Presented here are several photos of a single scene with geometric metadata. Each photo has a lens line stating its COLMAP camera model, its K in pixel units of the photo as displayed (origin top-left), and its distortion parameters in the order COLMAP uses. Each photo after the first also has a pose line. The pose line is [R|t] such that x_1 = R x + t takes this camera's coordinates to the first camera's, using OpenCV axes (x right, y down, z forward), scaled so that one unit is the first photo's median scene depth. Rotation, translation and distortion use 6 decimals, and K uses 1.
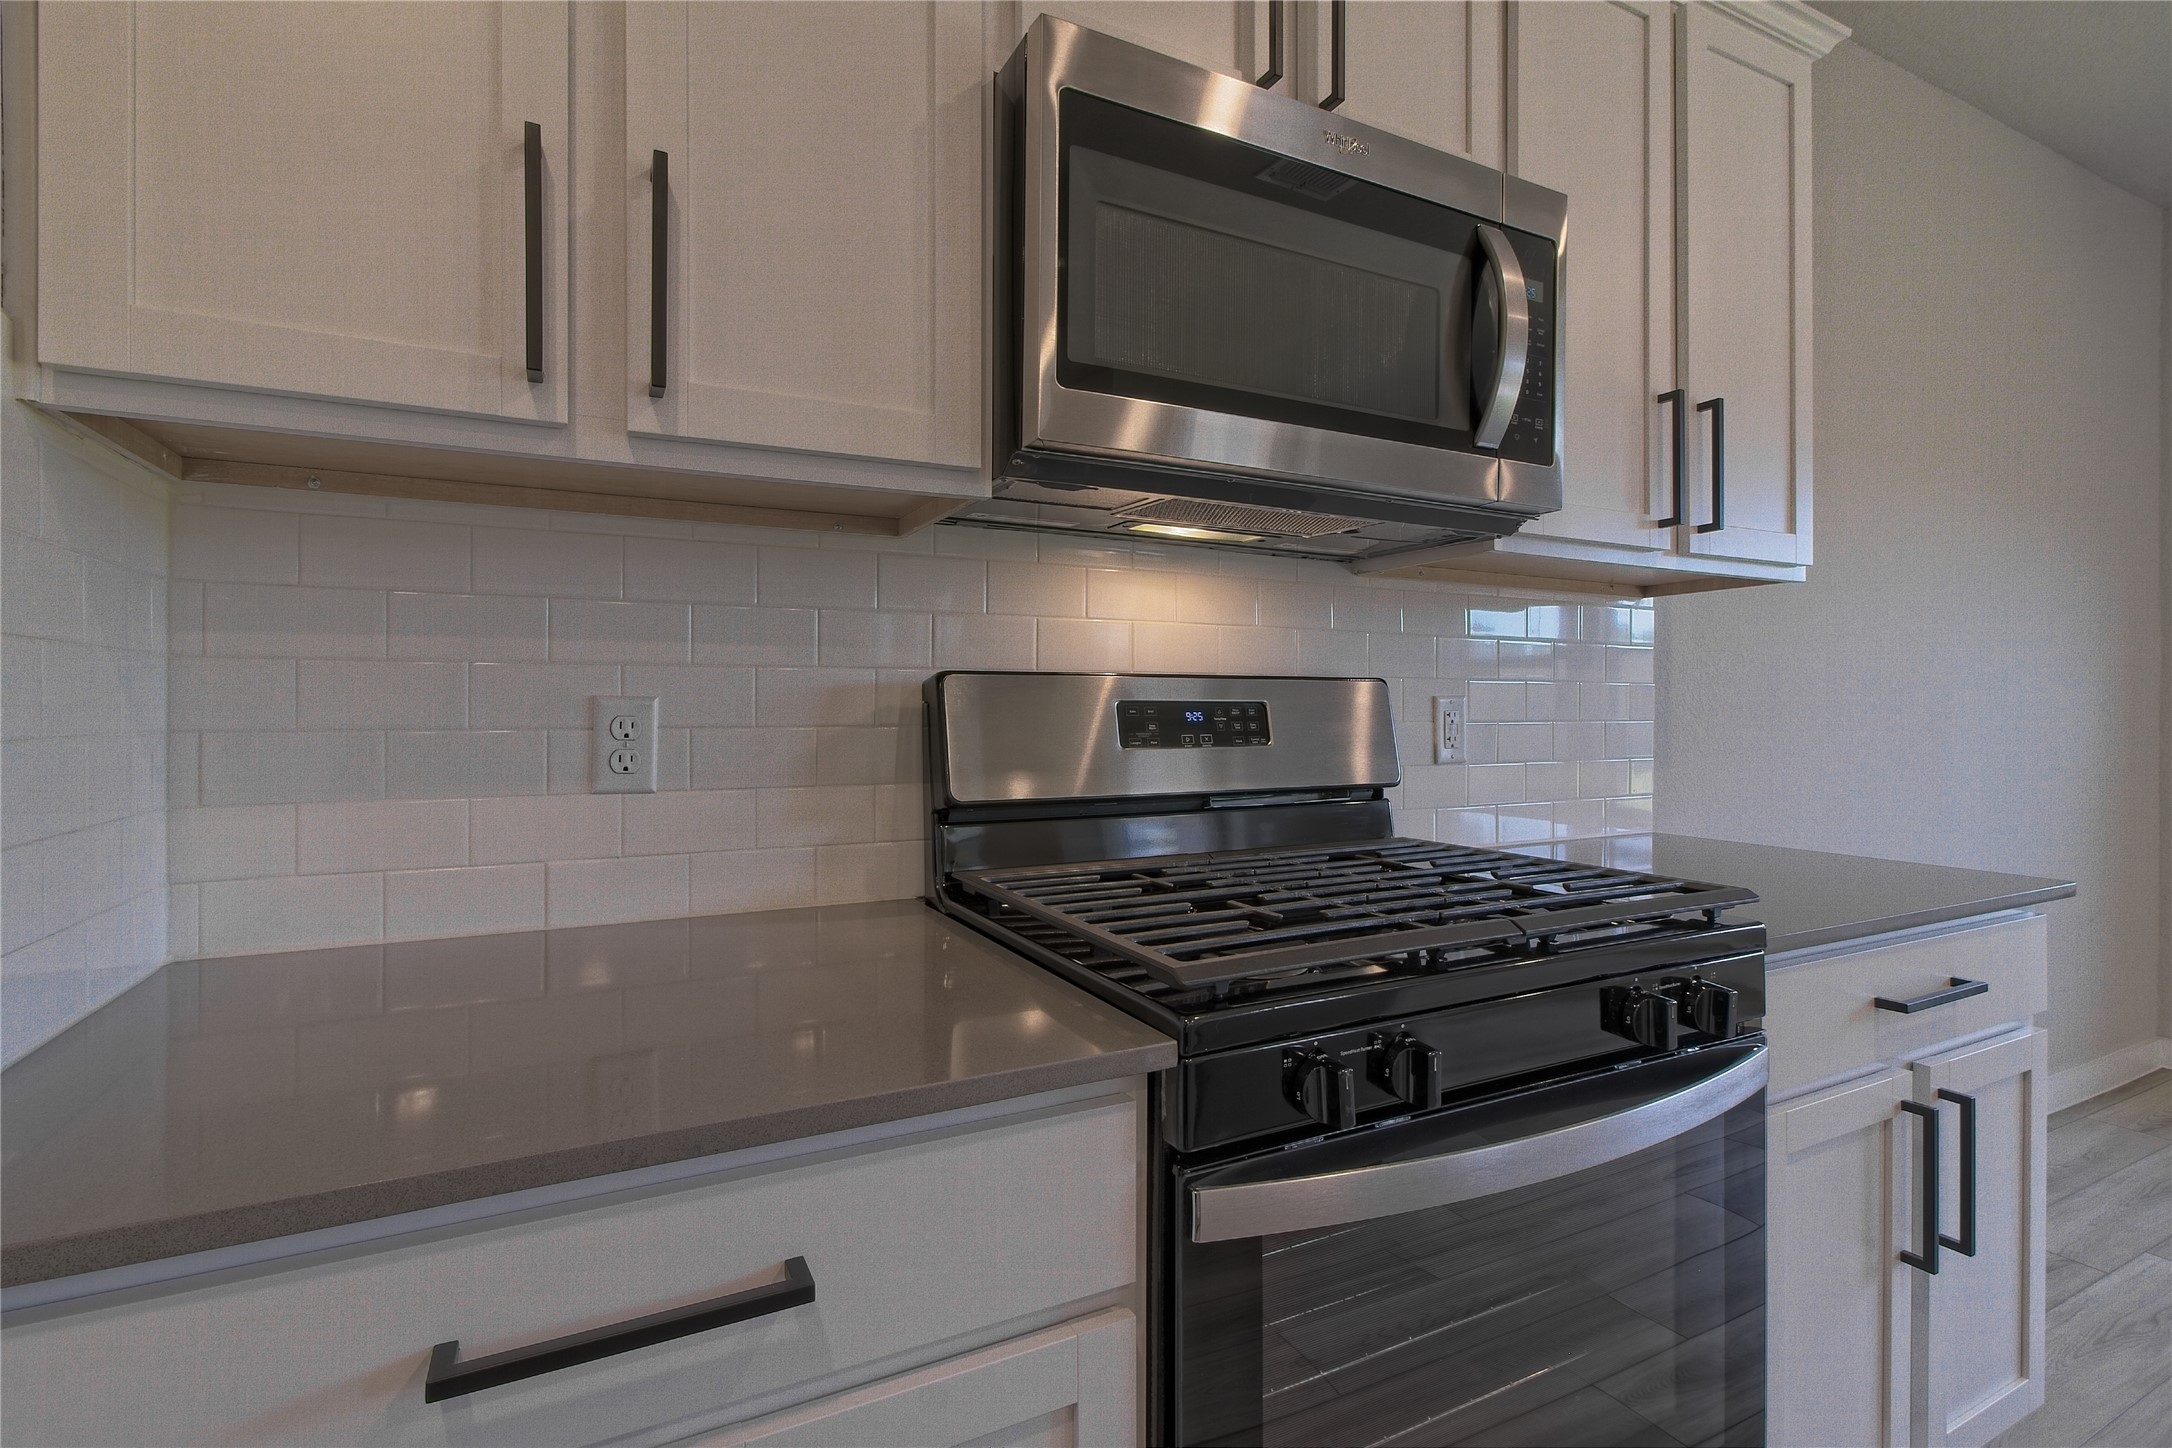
lens RADIAL K [[1000.4, 0, 1078.4], [0, 1000.4, 710.6], [0, 0, 1]] dist [-0.005095, 0.001311]
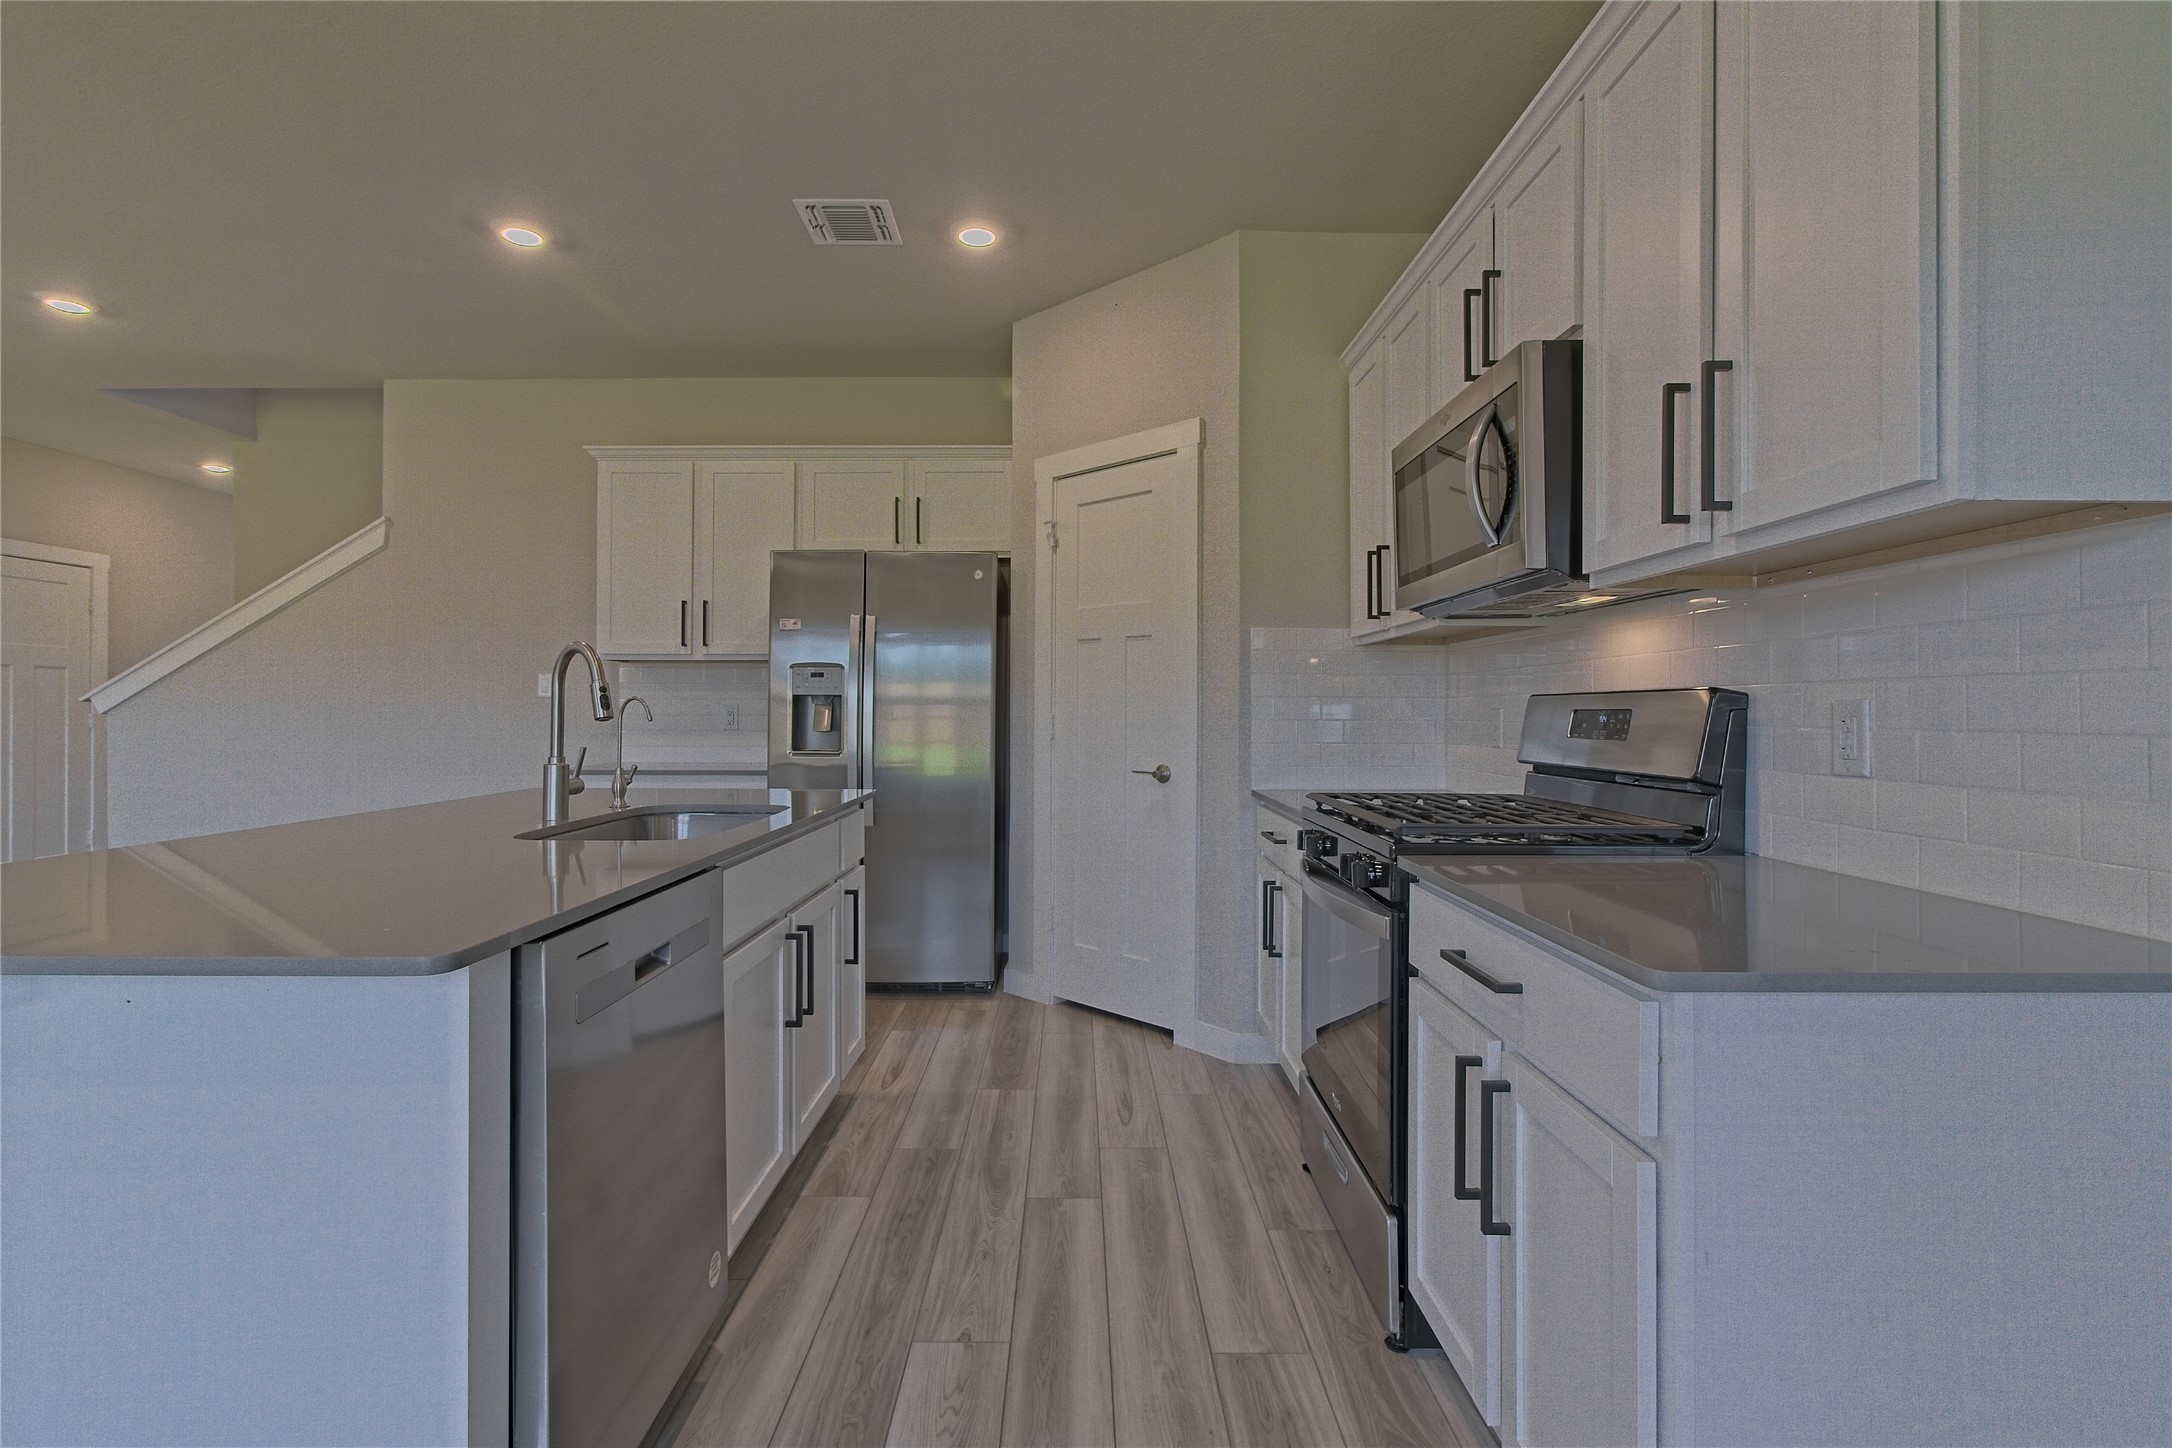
lens RADIAL K [[1000.4, 0, 1078.4], [0, 1000.4, 710.6], [0, 0, 1]] dist [-0.005095, 0.001311]
pose [[-0.449360, -0.001468, -0.893350, 2.130327], [-0.002362, 0.999997, -0.000455, -0.006308], [0.893348, 0.001906, -0.449362, 1.106629]]
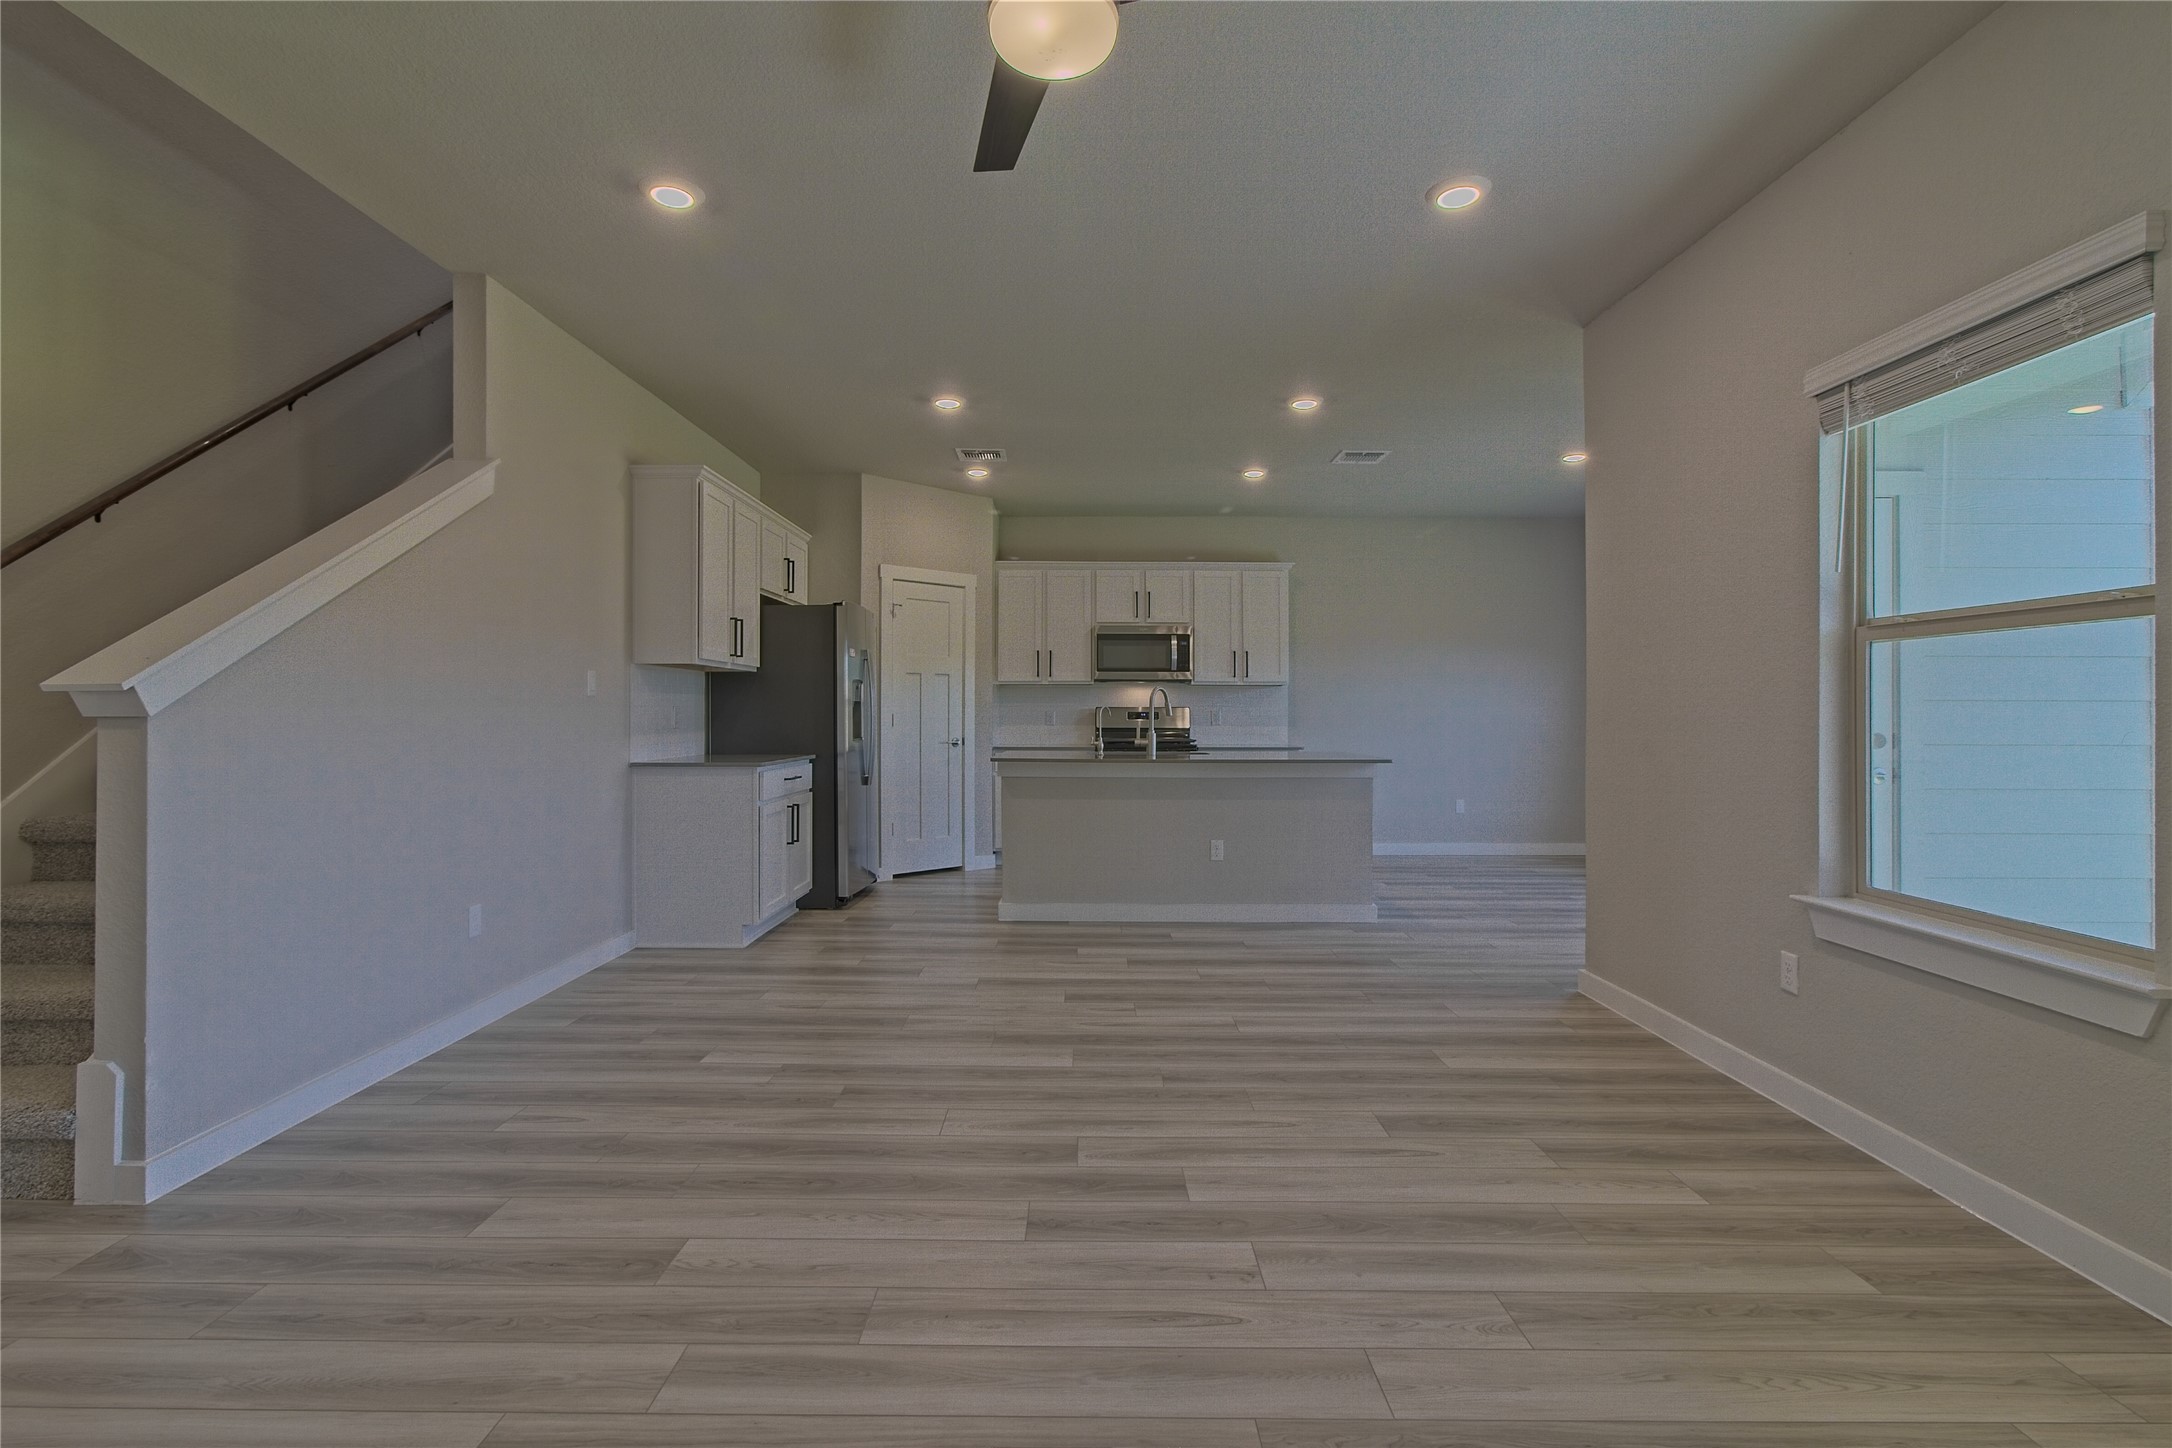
lens RADIAL K [[1000.4, 0, 1078.4], [0, 1000.4, 710.6], [0, 0, 1]] dist [-0.005095, 0.001311]
pose [[0.888845, 0.000967, -0.458208, 2.790635], [-0.003009, 0.999989, -0.003727, 0.008073], [0.458199, 0.004691, 0.888837, -4.885321]]
